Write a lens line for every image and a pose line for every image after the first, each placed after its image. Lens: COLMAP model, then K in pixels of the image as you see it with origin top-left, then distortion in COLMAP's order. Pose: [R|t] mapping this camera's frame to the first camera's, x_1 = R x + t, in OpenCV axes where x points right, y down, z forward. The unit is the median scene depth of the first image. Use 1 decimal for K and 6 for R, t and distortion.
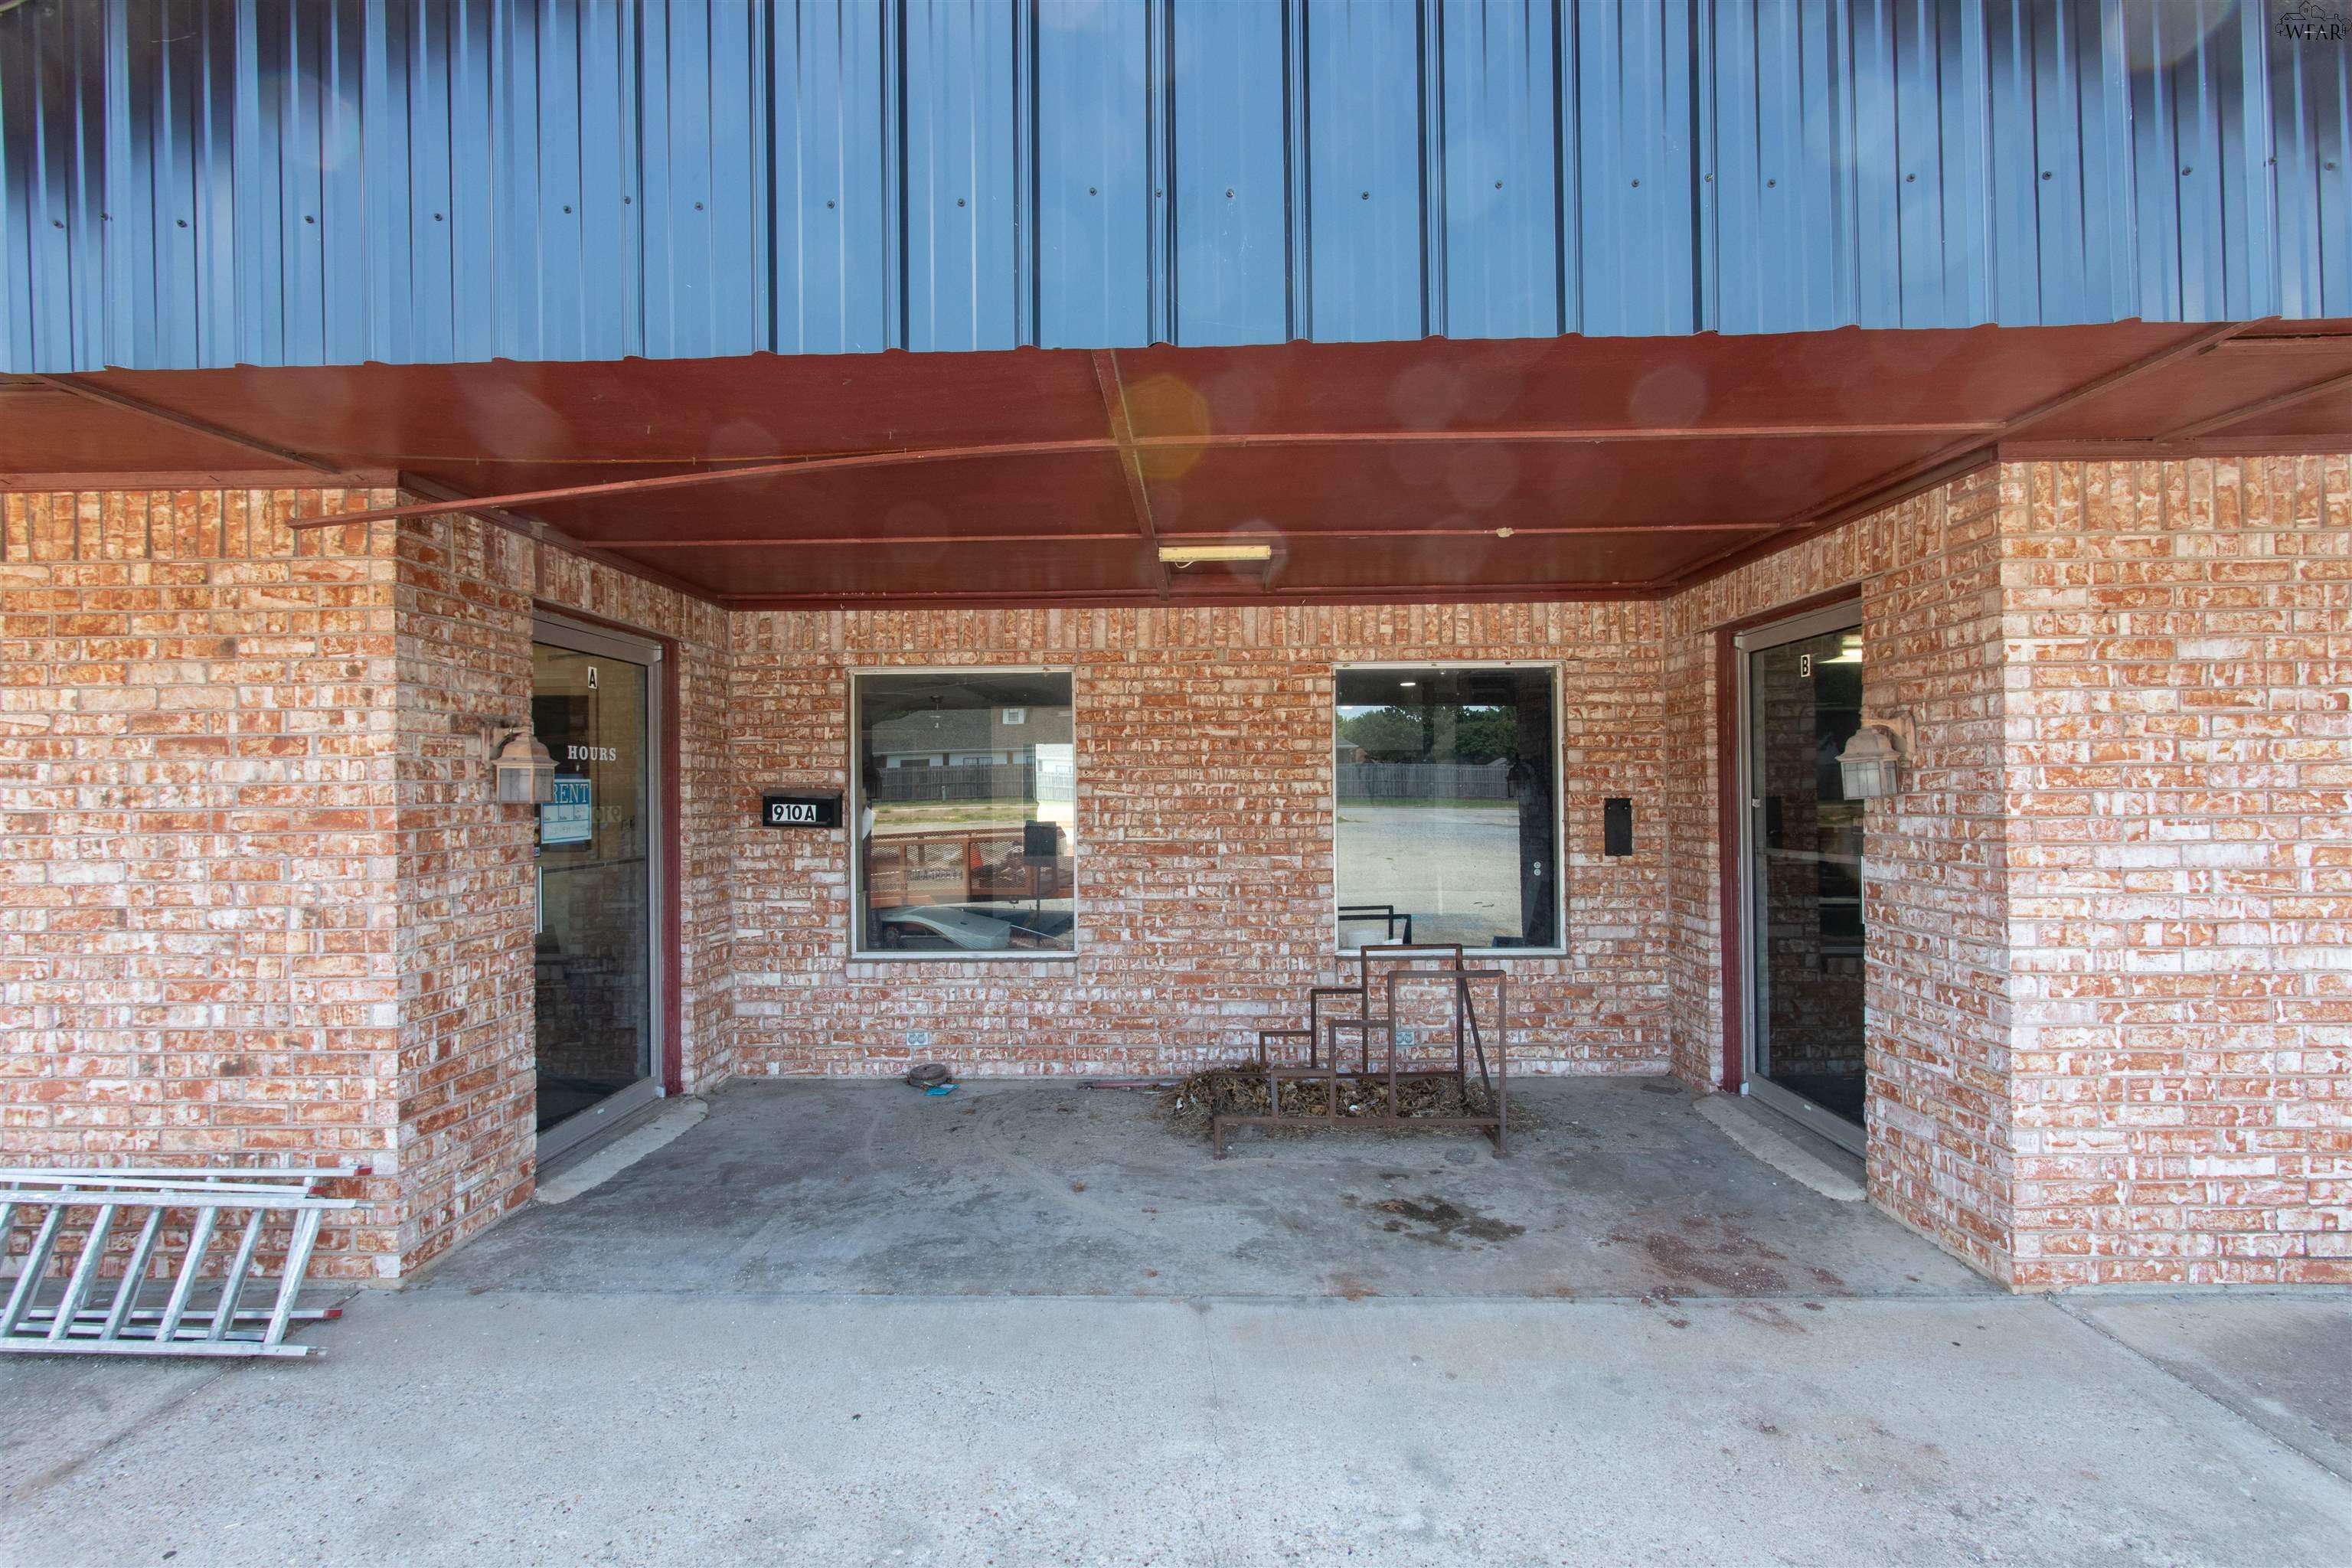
lens RADIAL K [[1111.1, 0, 1171.9], [0, 1111.1, 786.7], [0, 0, 1]] dist [0.001183, 0.001963]
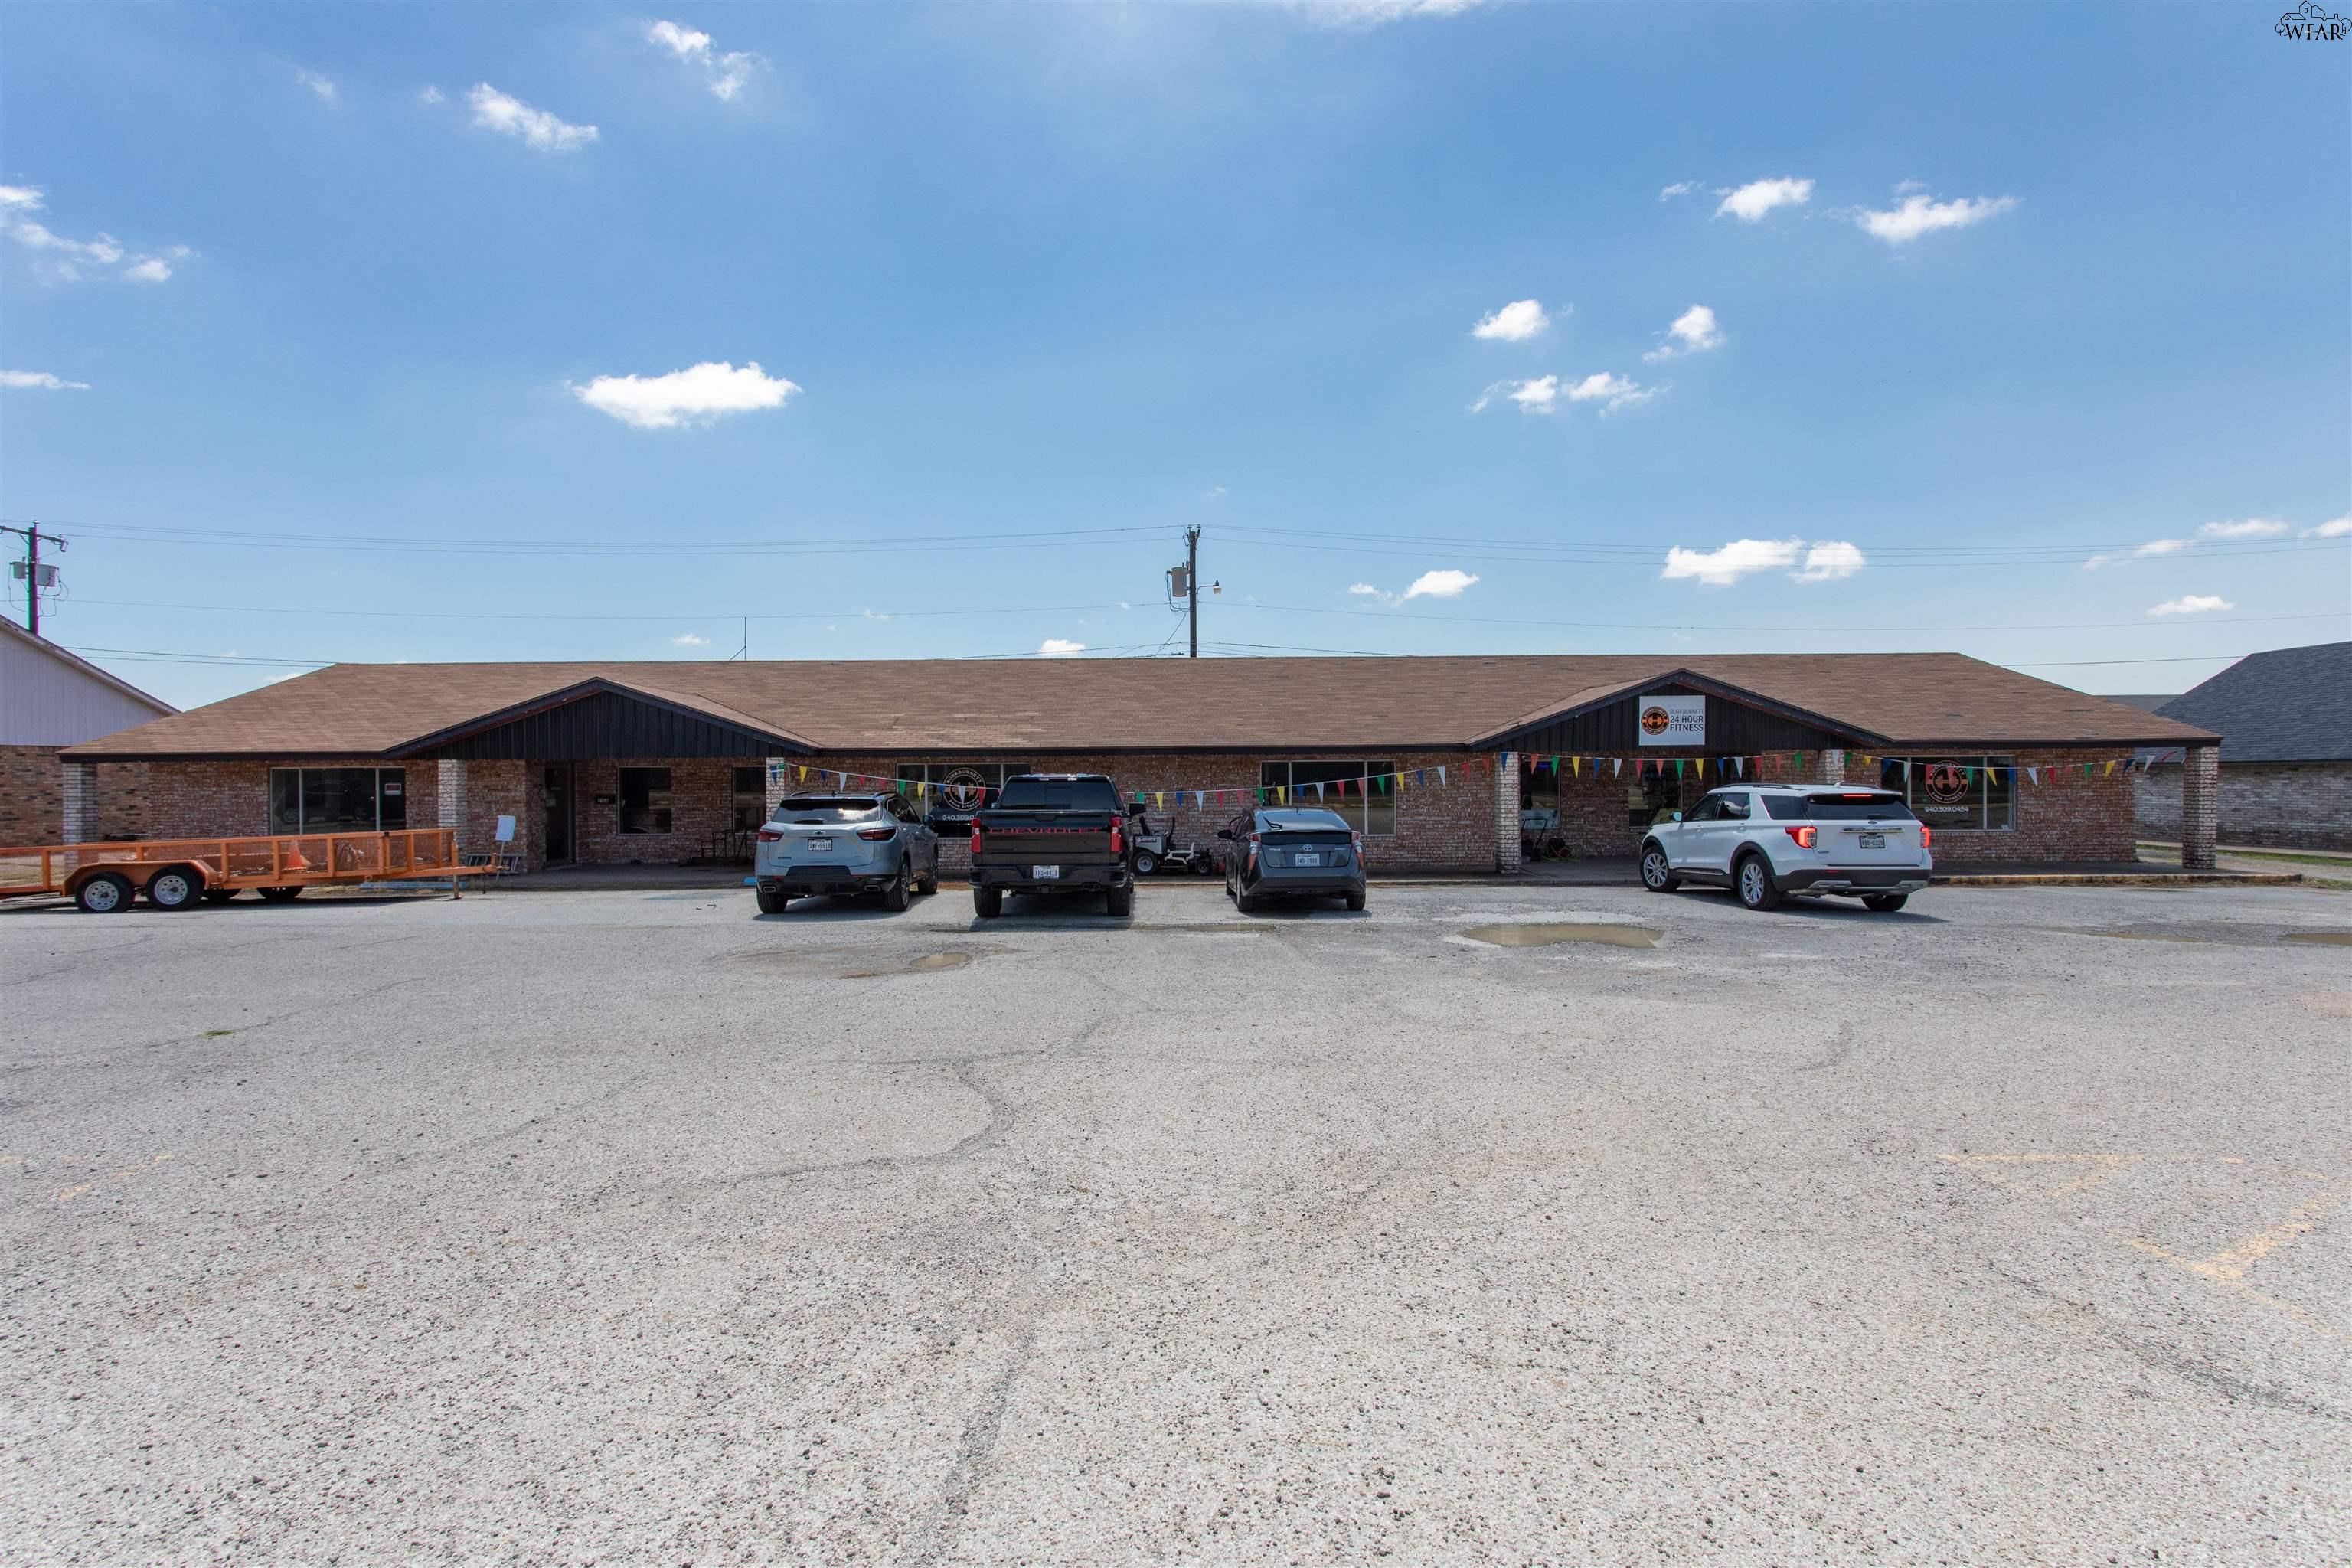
lens RADIAL K [[1111.1, 0, 1178.0], [0, 1111.1, 775.9], [0, 0, 1]] dist [0.001183, 0.001963]
pose [[0.998889, 0.007028, 0.046608, 1.722917], [-0.007535, 0.999914, 0.010706, -0.136326], [-0.046529, -0.011045, 0.998856, -3.482330]]
